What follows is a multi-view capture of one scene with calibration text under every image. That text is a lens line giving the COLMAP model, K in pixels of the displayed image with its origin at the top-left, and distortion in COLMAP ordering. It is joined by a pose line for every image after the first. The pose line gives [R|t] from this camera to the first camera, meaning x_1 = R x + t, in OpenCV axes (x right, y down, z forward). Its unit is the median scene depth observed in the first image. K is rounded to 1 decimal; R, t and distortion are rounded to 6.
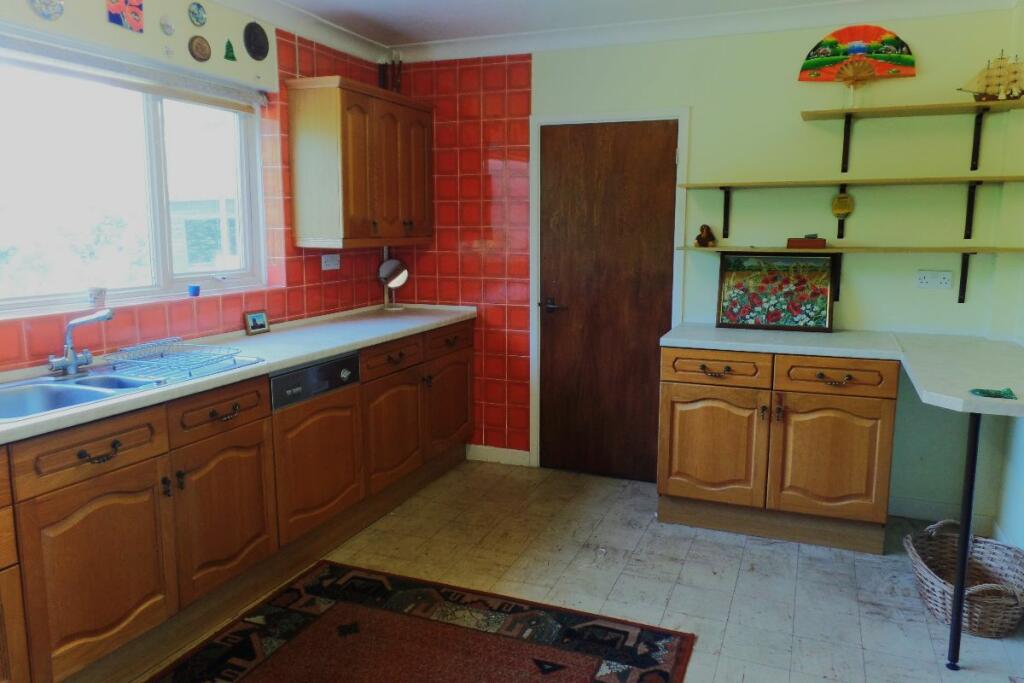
lens RADIAL K [[705.0, 0, 513.5], [0, 705.0, 338.6], [0, 0, 1]] dist [-0.003580, 0.000901]
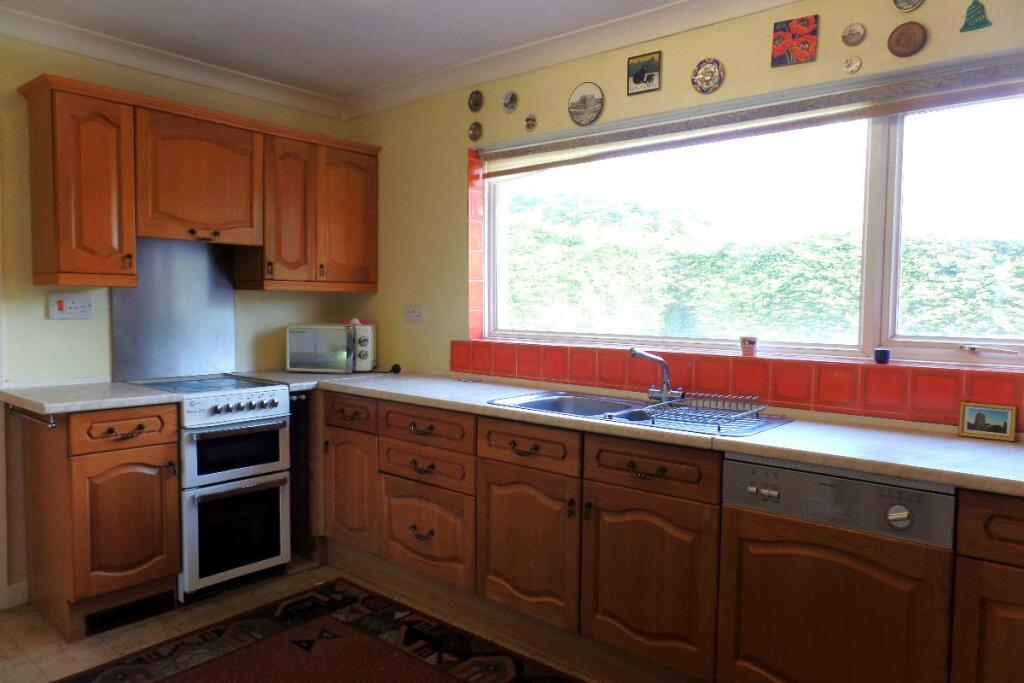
lens RADIAL K [[705.0, 0, 515.8], [0, 705.0, 342.0], [0, 0, 1]] dist [-0.003580, 0.000901]
pose [[-0.292712, 0.050357, -0.954874, 0.468654], [-0.160047, 0.981945, 0.100846, -0.114711], [0.942711, 0.182343, -0.279367, 0.986291]]
